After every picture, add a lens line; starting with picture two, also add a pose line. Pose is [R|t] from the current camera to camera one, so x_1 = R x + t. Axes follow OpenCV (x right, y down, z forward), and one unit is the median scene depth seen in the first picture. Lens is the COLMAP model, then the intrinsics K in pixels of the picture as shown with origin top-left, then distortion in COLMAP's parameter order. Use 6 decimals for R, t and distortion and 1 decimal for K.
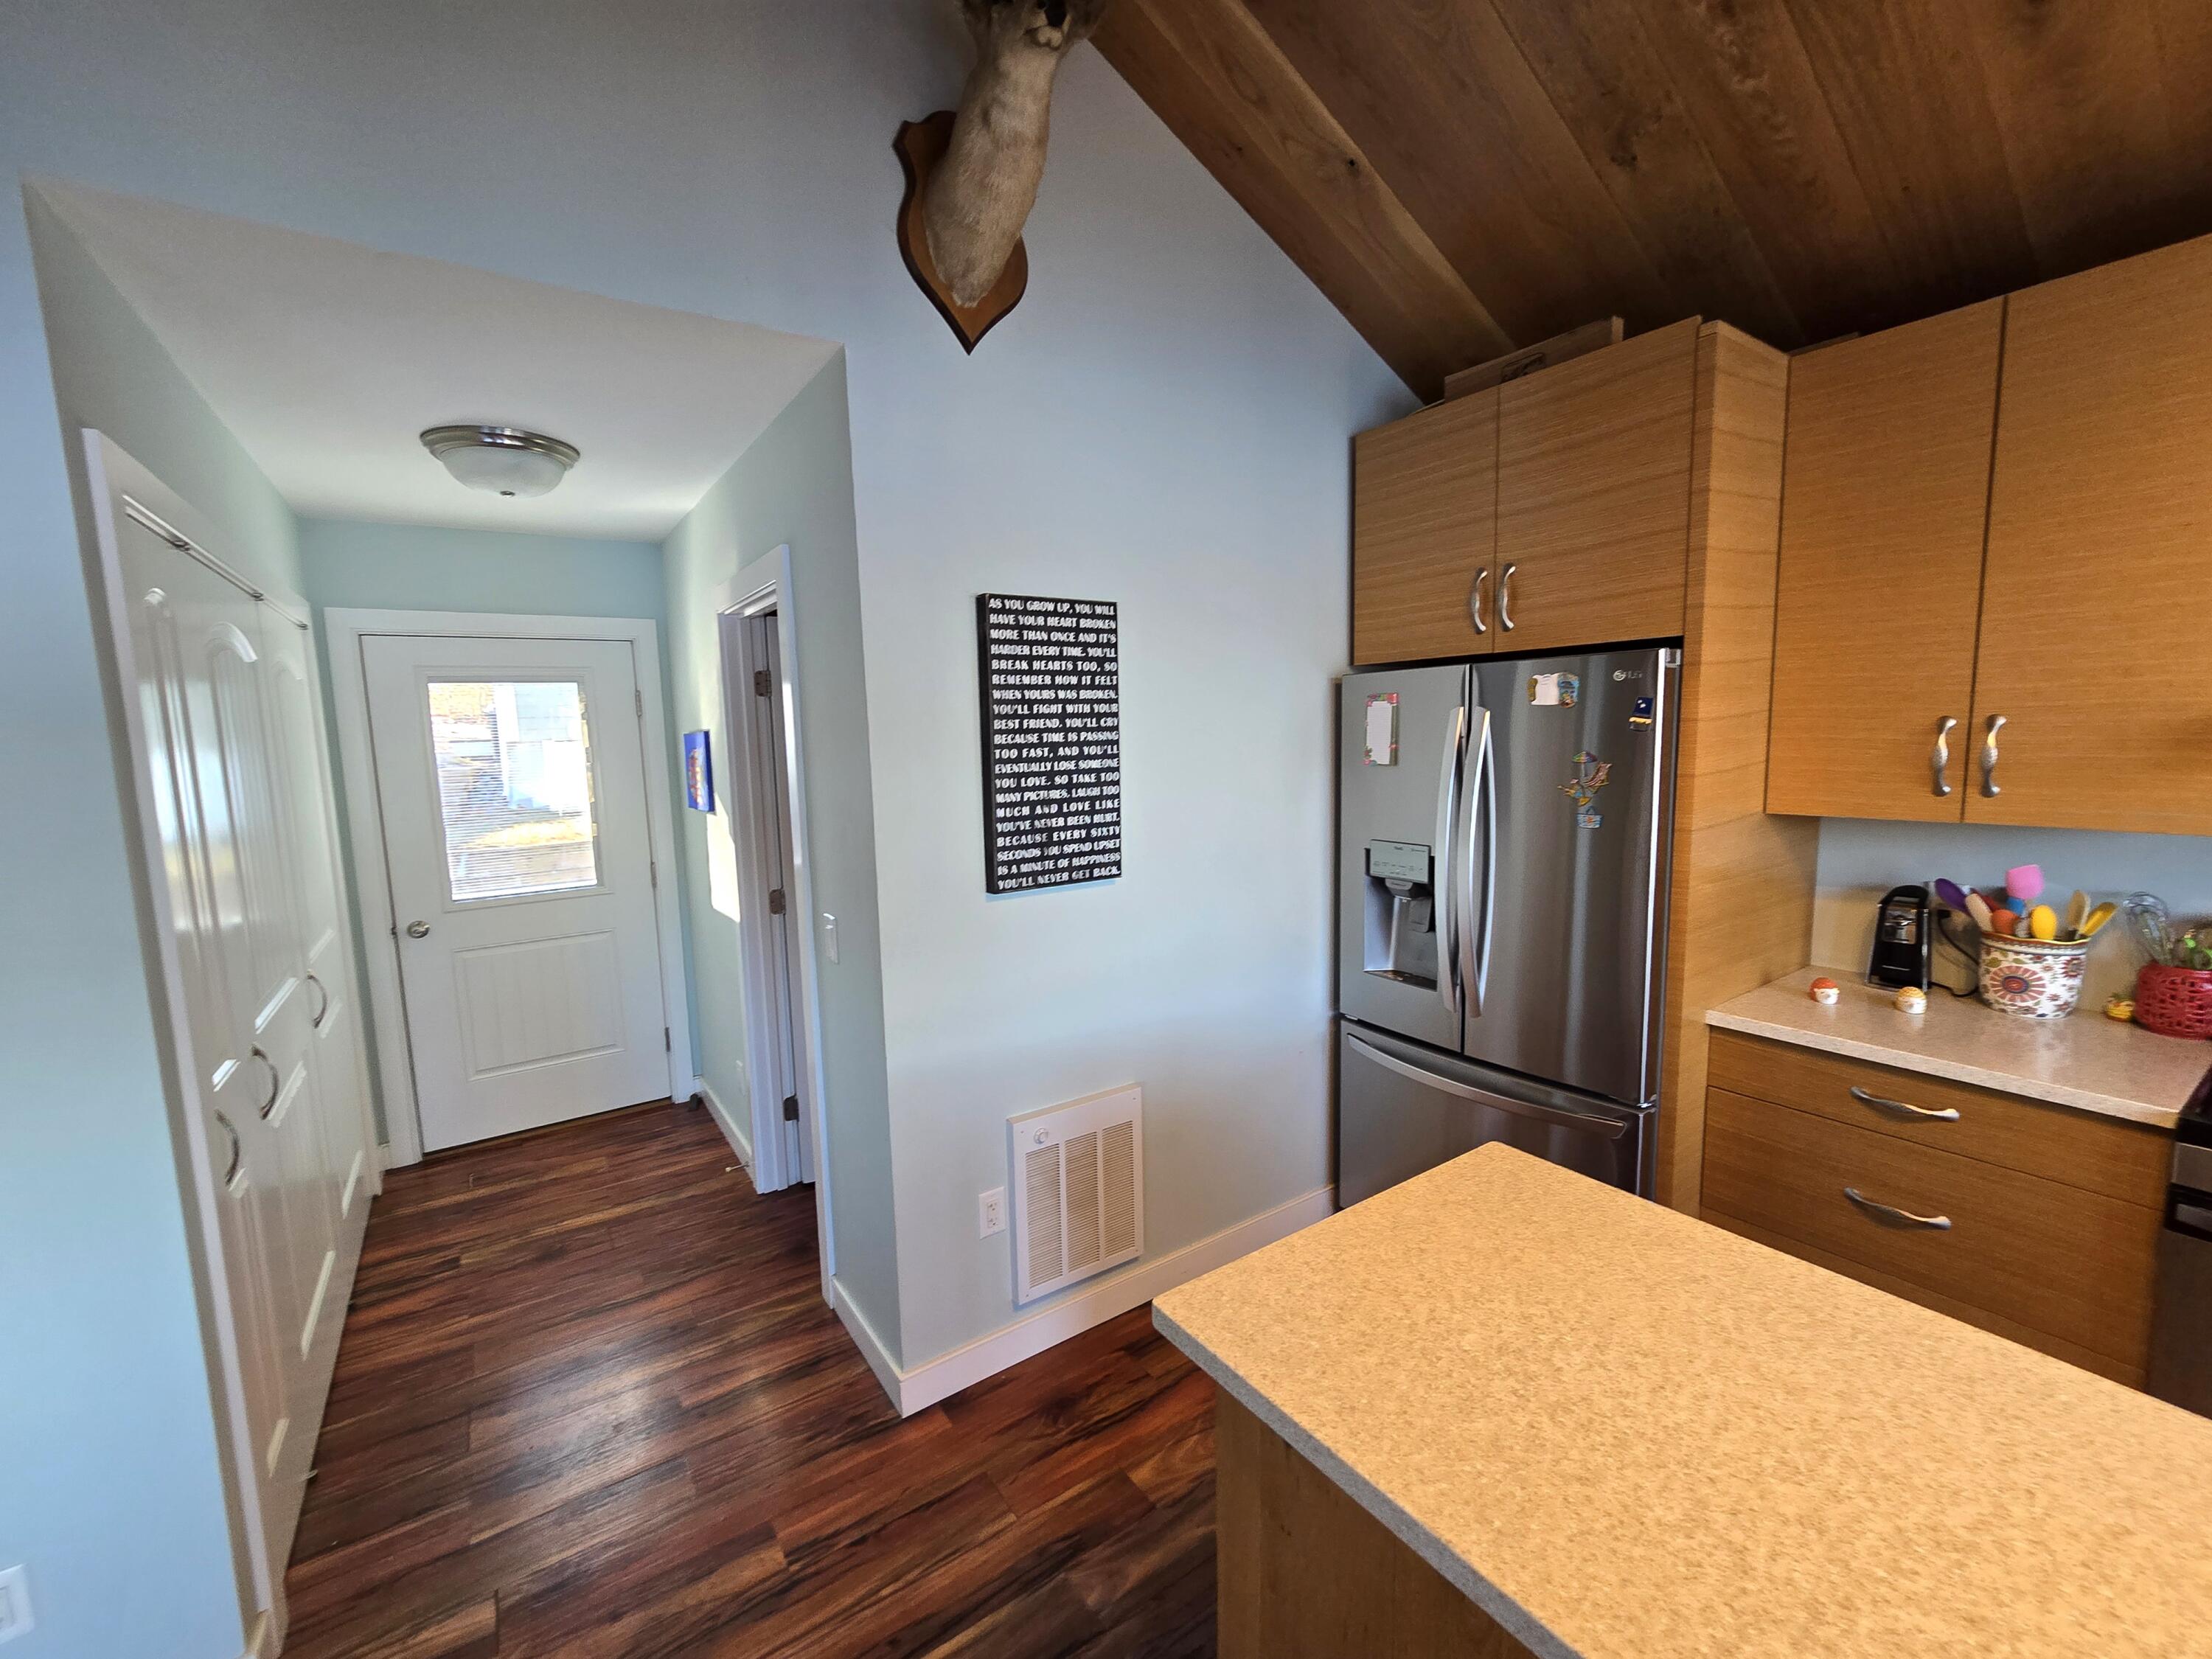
lens RADIAL K [[900.6, 0, 1095.9], [0, 900.6, 839.8], [0, 0, 1]] dist [-0.002229, 0.000487]
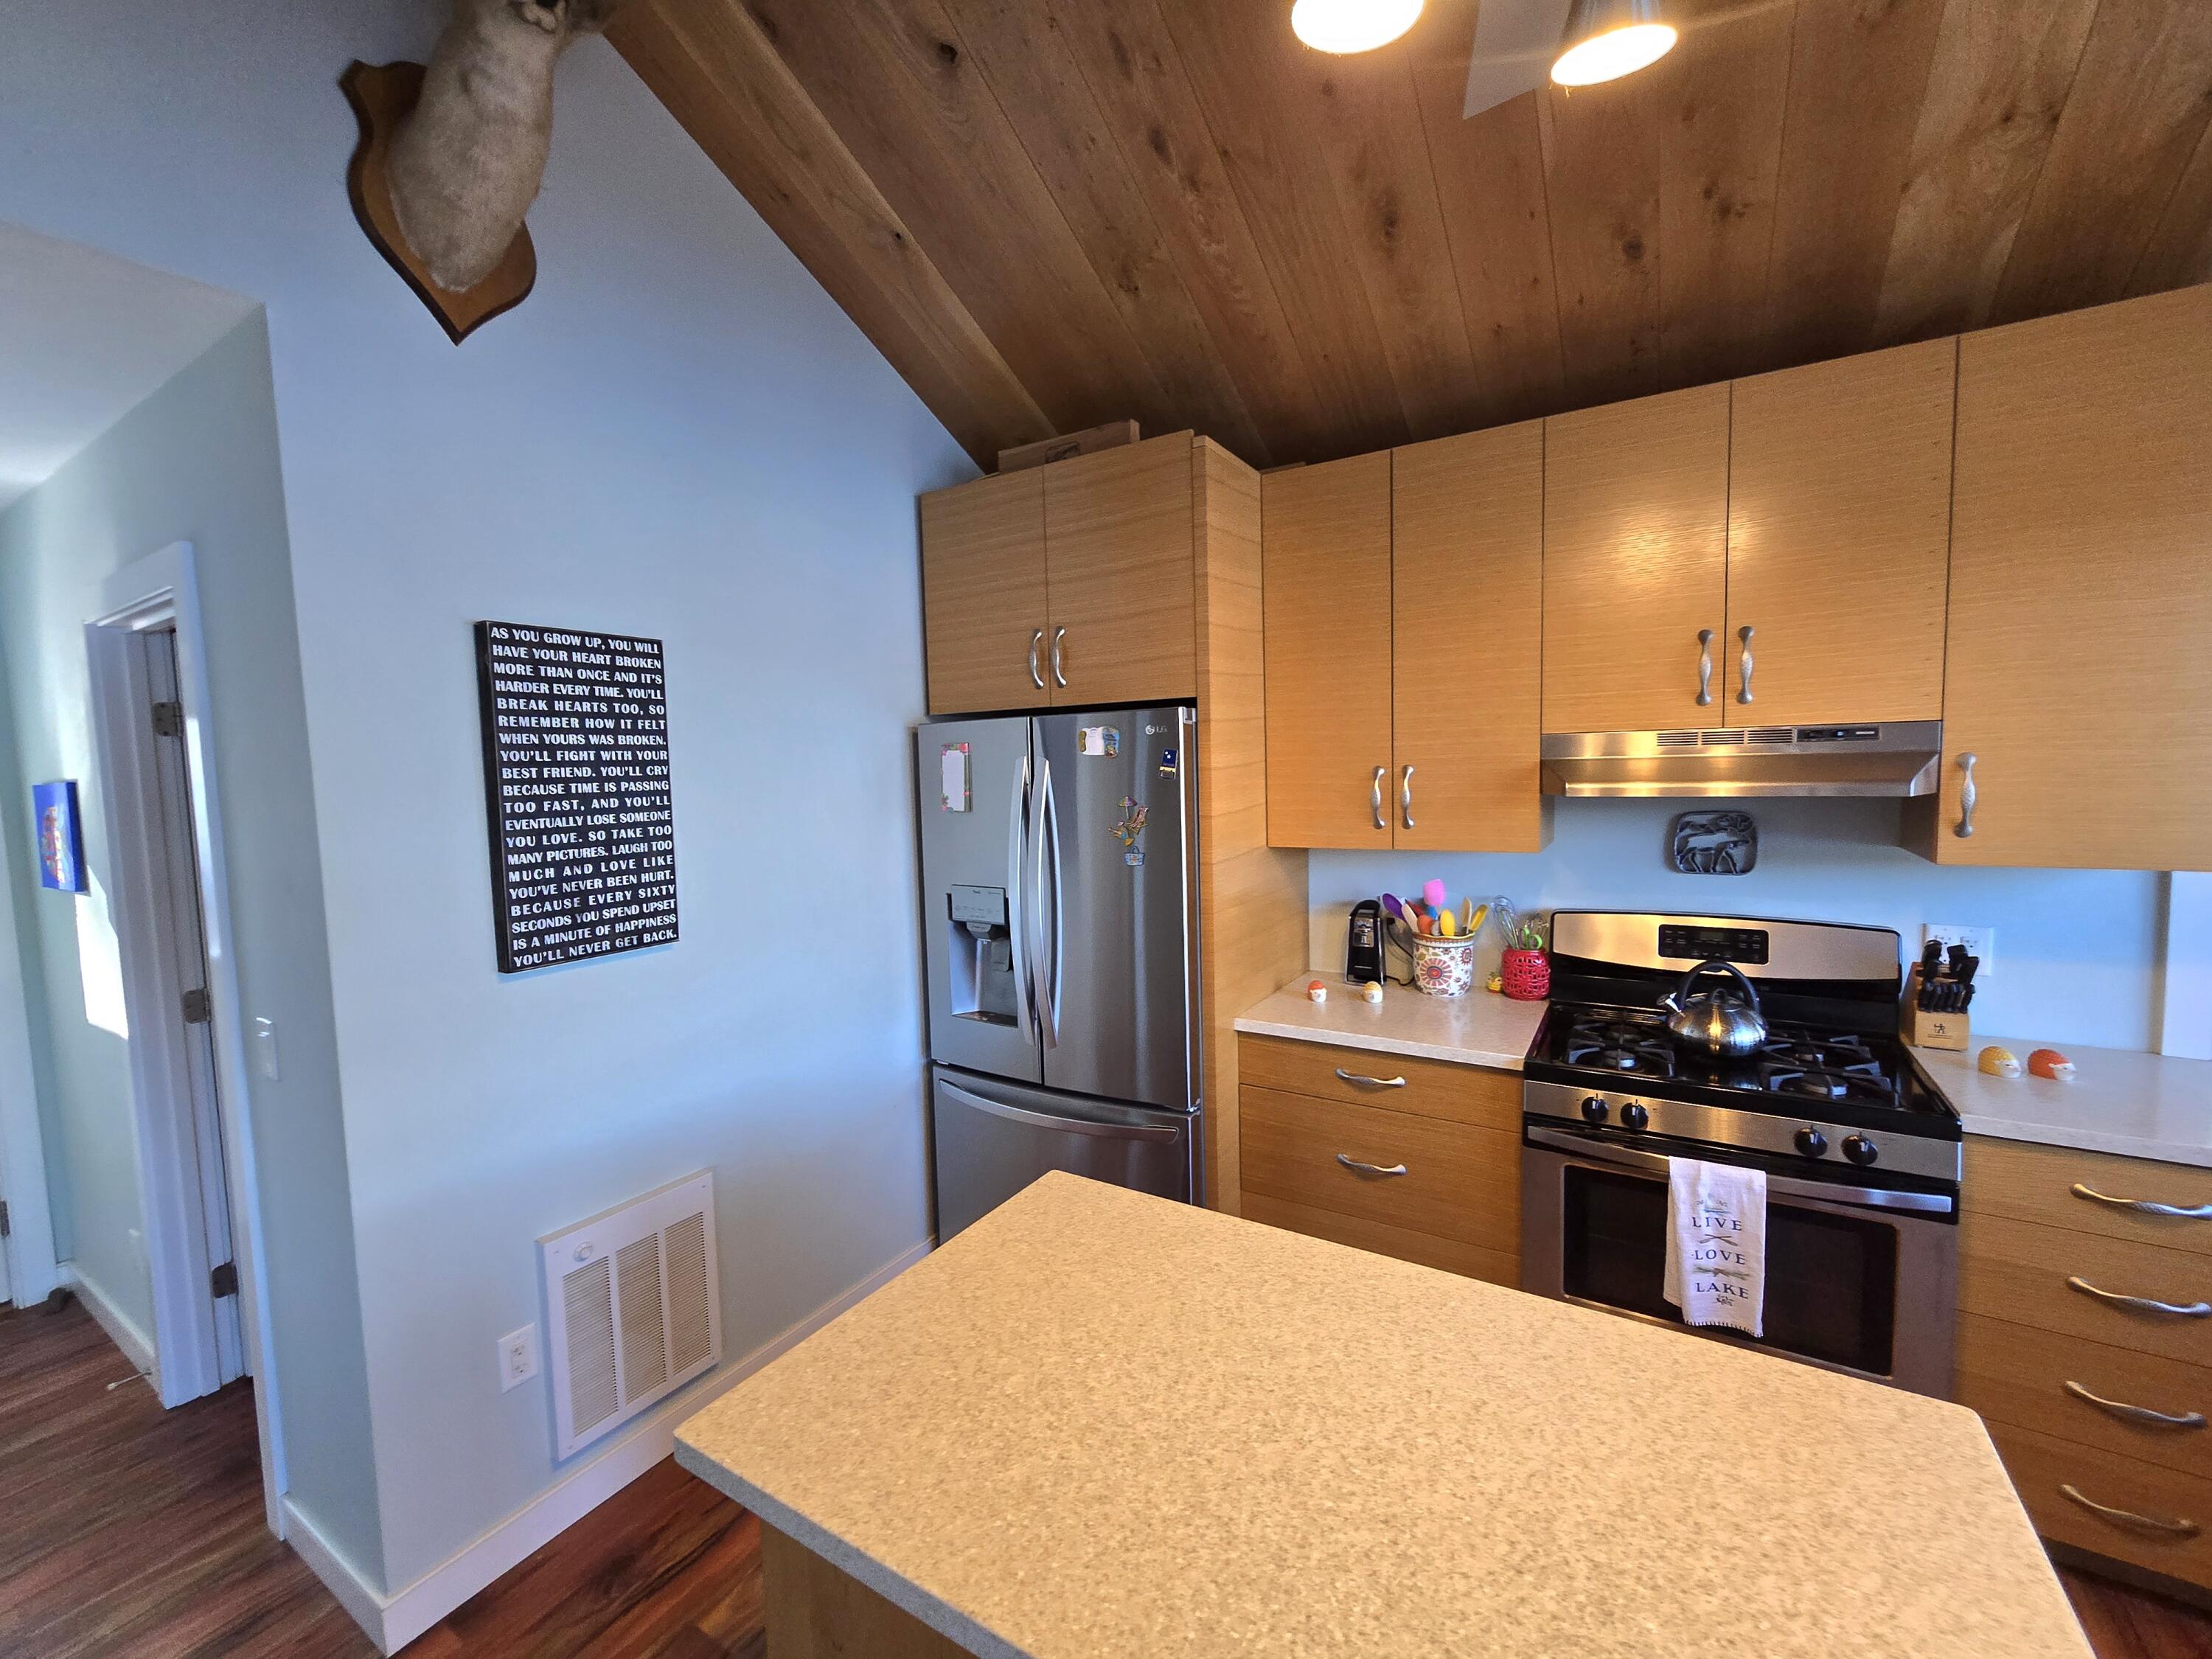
lens RADIAL K [[900.6, 0, 1084.6], [0, 900.6, 837.4], [0, 0, 1]] dist [-0.002229, 0.000487]
pose [[0.915564, -0.029561, 0.401084, 0.048015], [0.051119, 0.997760, -0.043152, -0.002768], [-0.398910, 0.060011, 0.915024, 0.003844]]
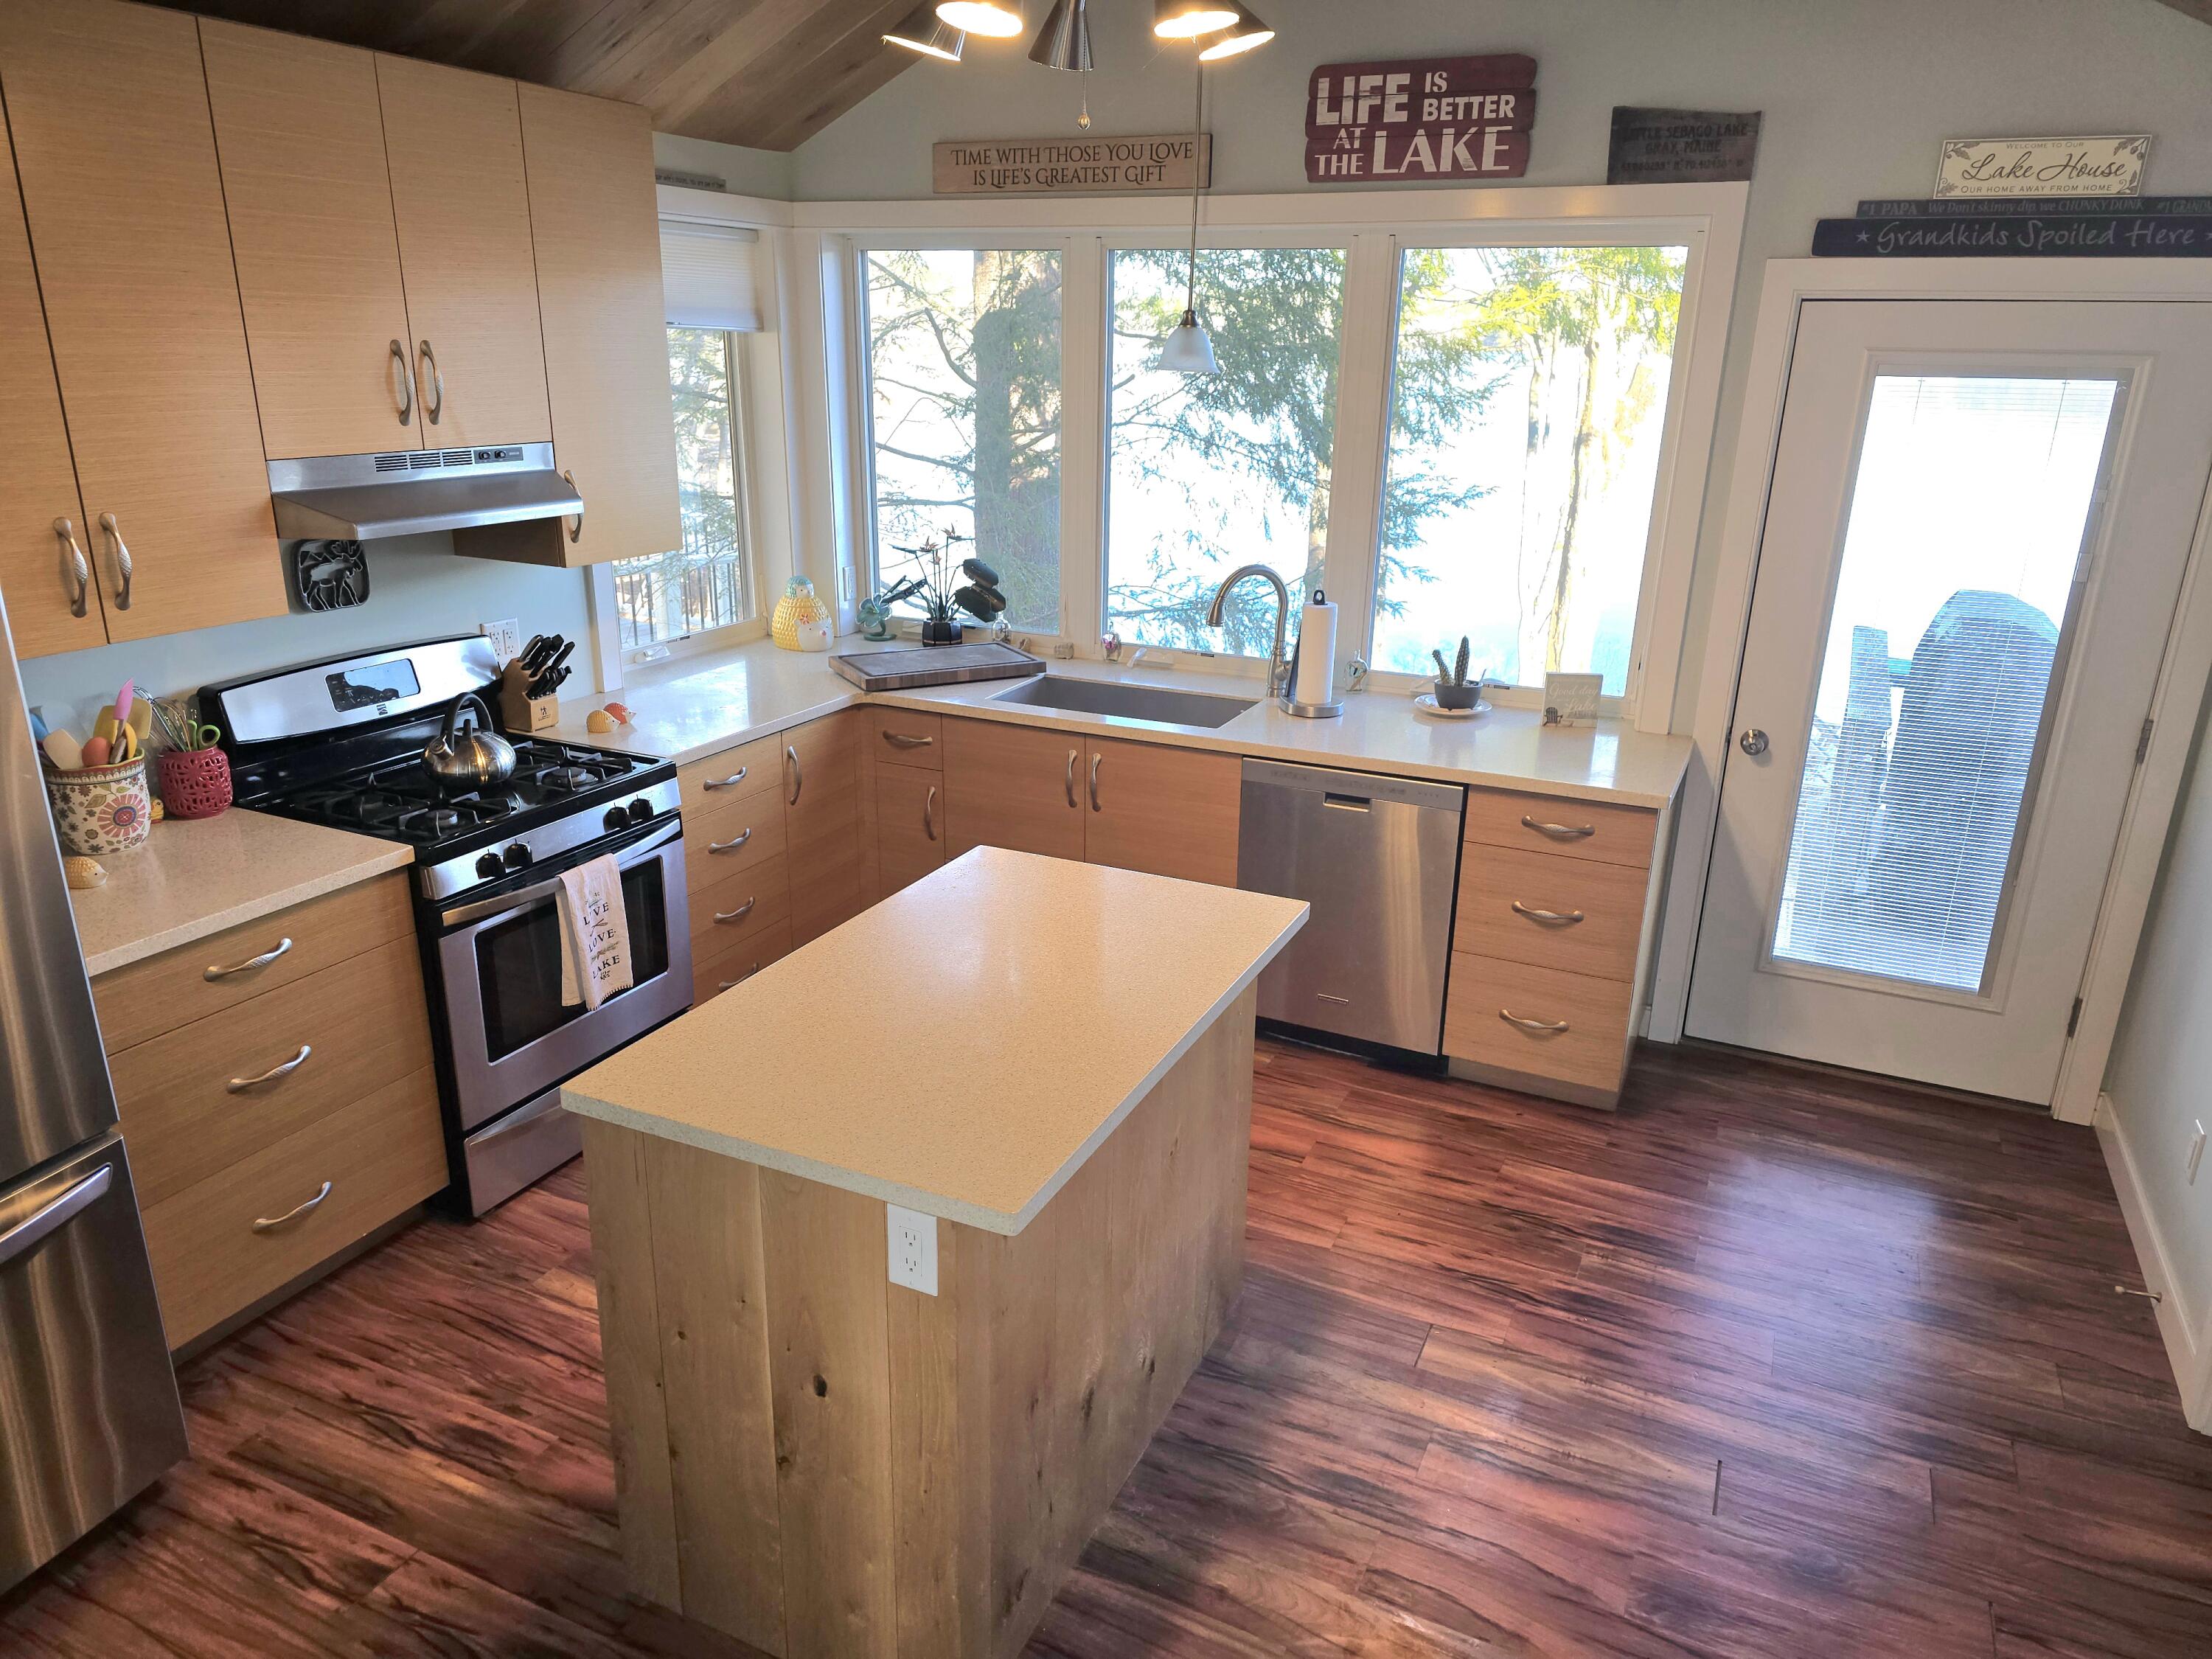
lens RADIAL K [[1472.9, 0, 1103.6], [0, 1472.9, 838.2], [0, 0, 1]] dist [0.063309, -0.055364]
pose [[-0.510128, -0.260265, 0.819776, -0.675862], [0.103818, 0.927517, 0.359075, -0.247145], [-0.853810, 0.268281, -0.446132, 0.848247]]
